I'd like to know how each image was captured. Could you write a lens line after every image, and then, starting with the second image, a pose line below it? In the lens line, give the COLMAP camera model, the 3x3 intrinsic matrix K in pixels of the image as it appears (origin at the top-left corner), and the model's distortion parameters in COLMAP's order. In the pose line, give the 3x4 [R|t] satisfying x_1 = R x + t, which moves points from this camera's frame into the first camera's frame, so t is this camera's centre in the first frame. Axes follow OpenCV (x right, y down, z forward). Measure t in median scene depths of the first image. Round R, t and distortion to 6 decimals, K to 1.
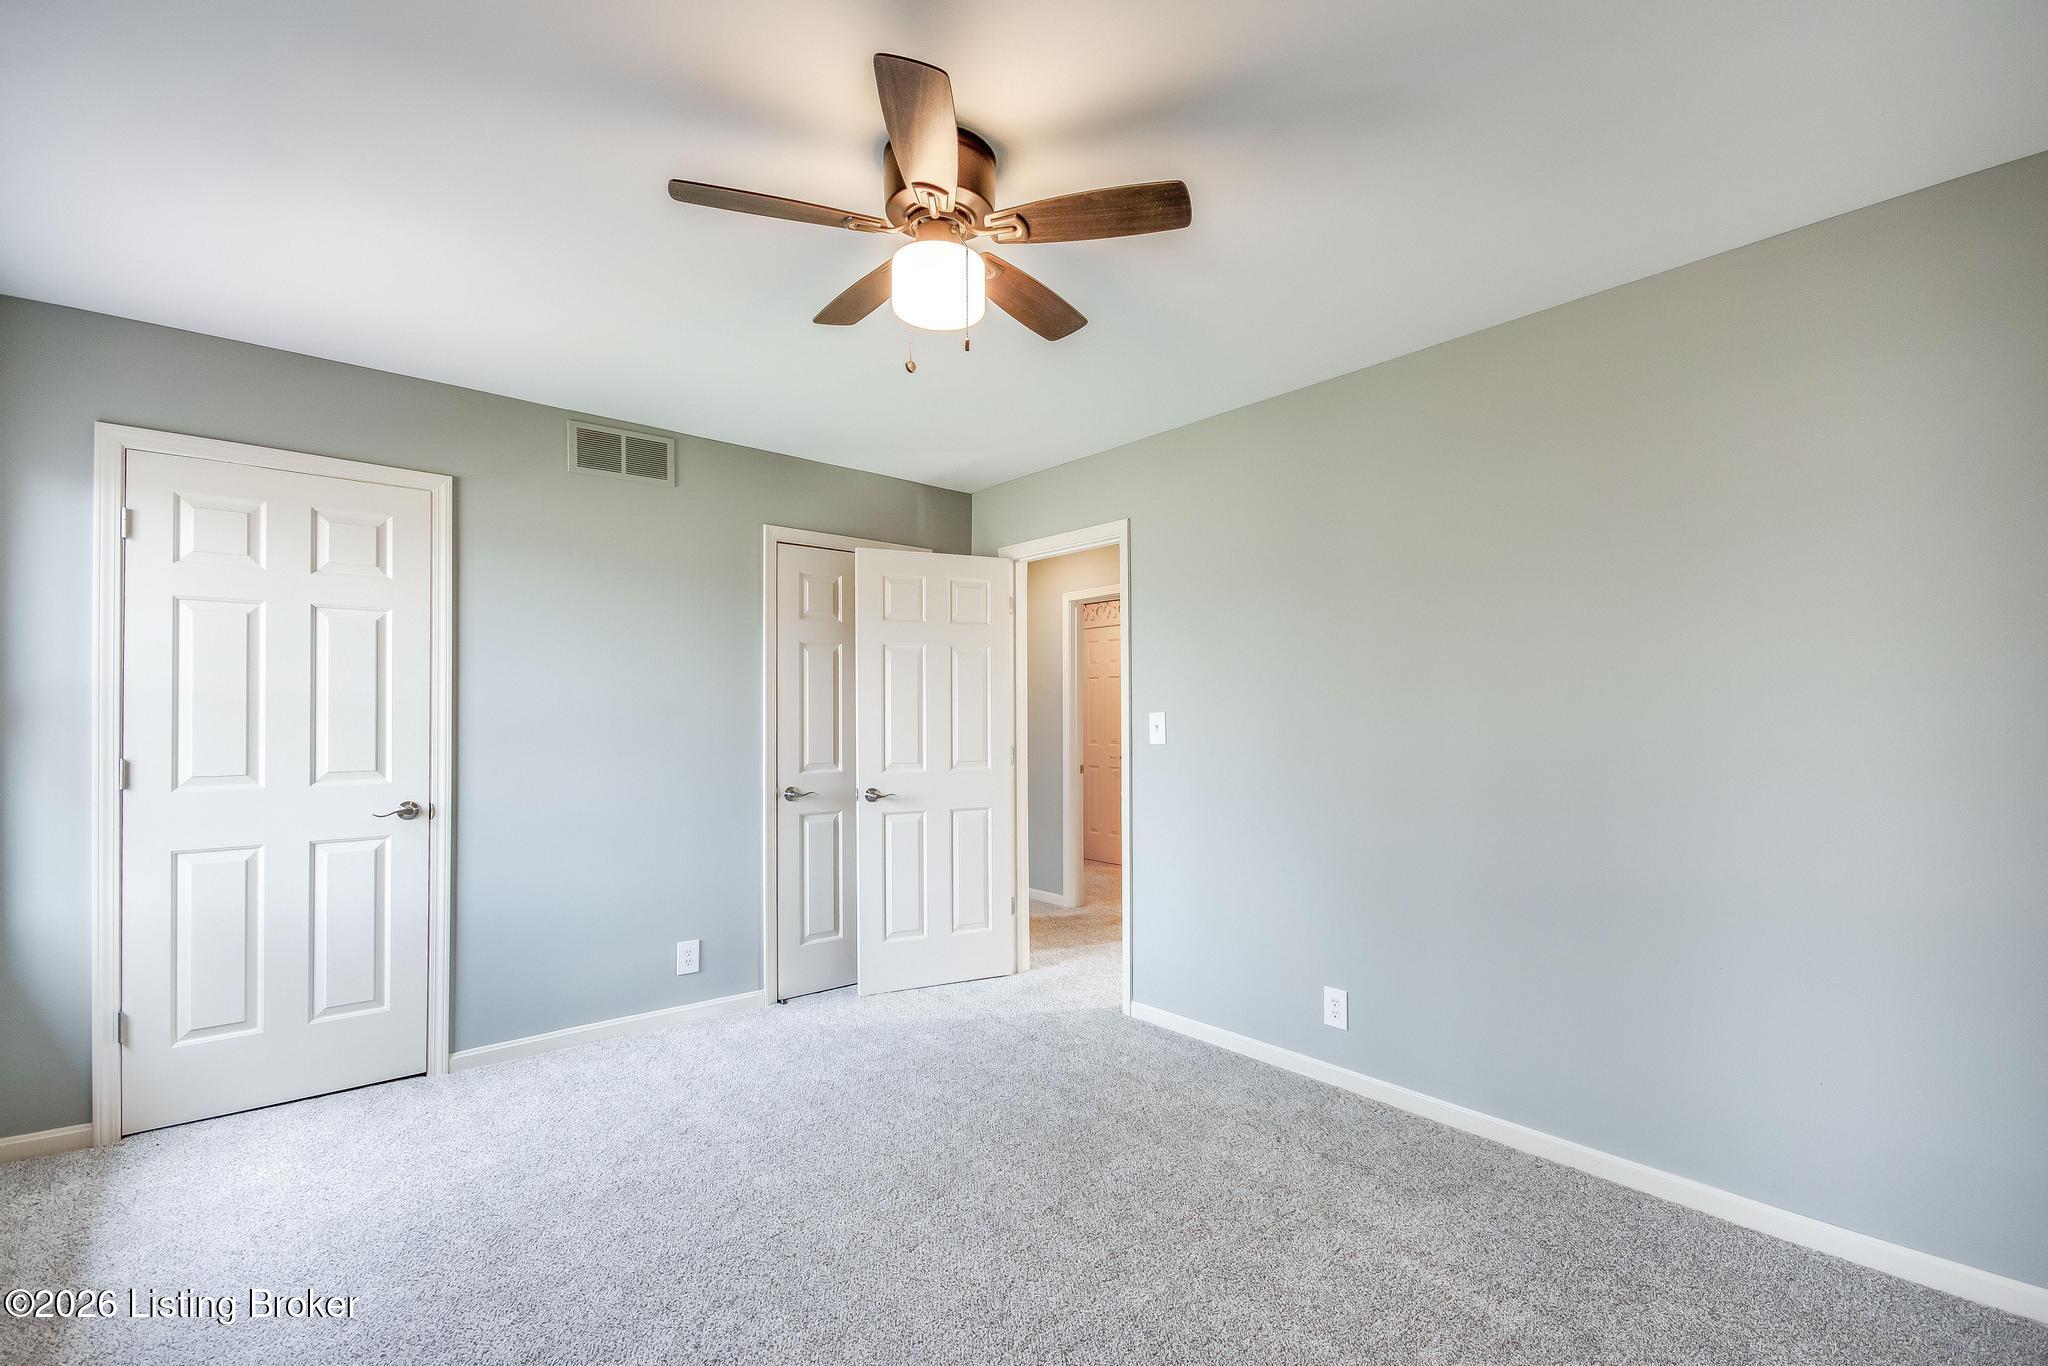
lens RADIAL K [[906.5, 0, 1027.7], [0, 906.5, 687.7], [0, 0, 1]] dist [0.009644, -0.009304]
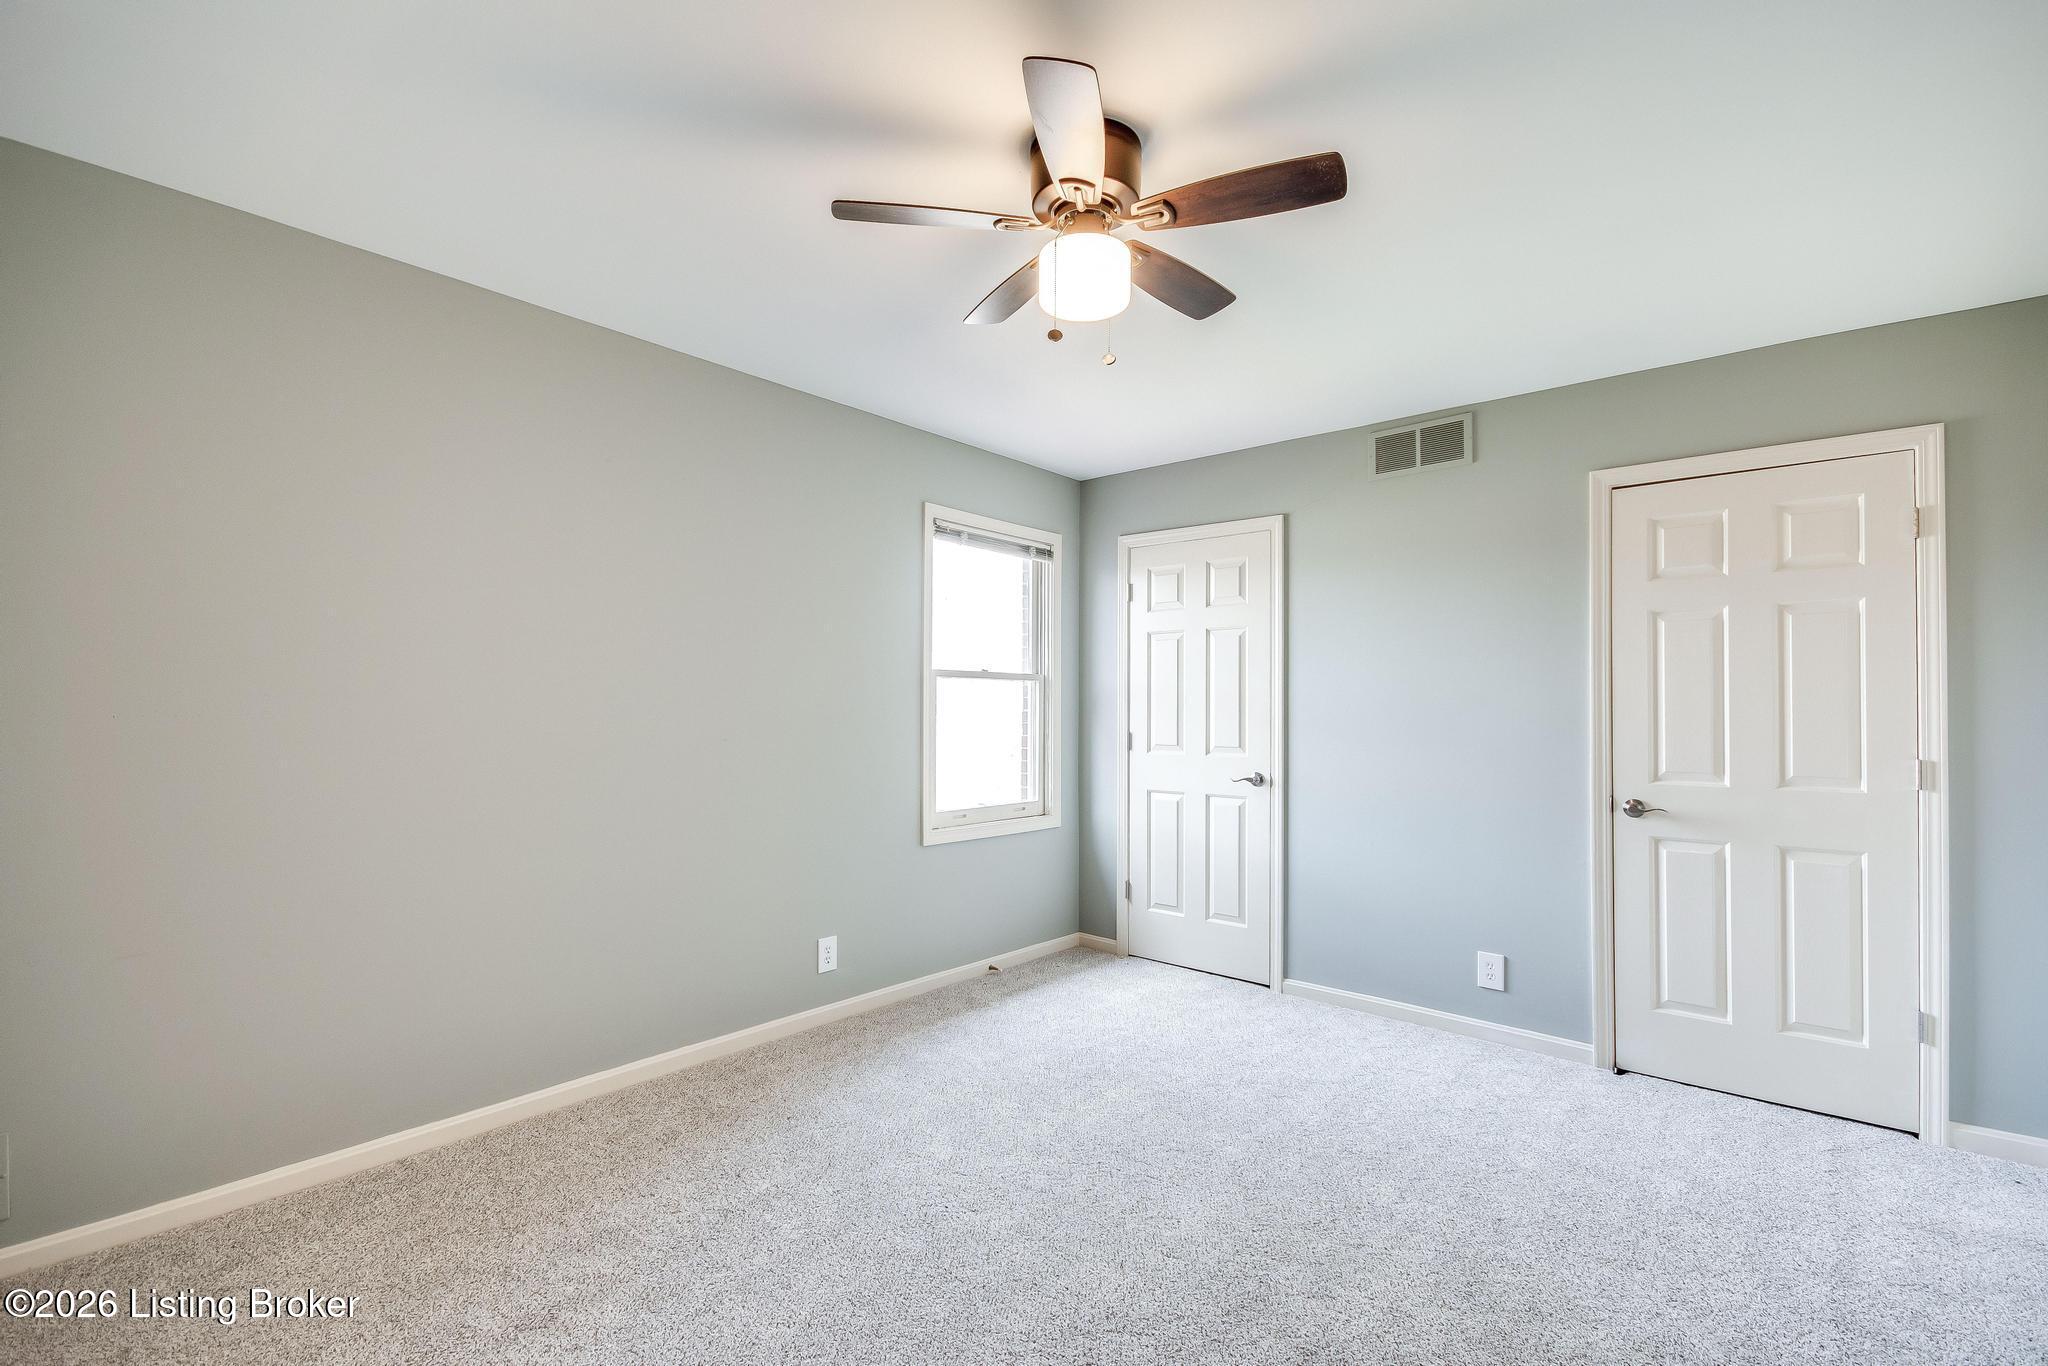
lens RADIAL K [[906.5, 0, 1027.7], [0, 906.5, 687.7], [0, 0, 1]] dist [0.009644, -0.009304]
pose [[0.148611, -0.025814, -0.988559, 0.542843], [0.021053, 0.999515, -0.022936, 0.026472], [0.988672, -0.017404, 0.149082, 0.470779]]
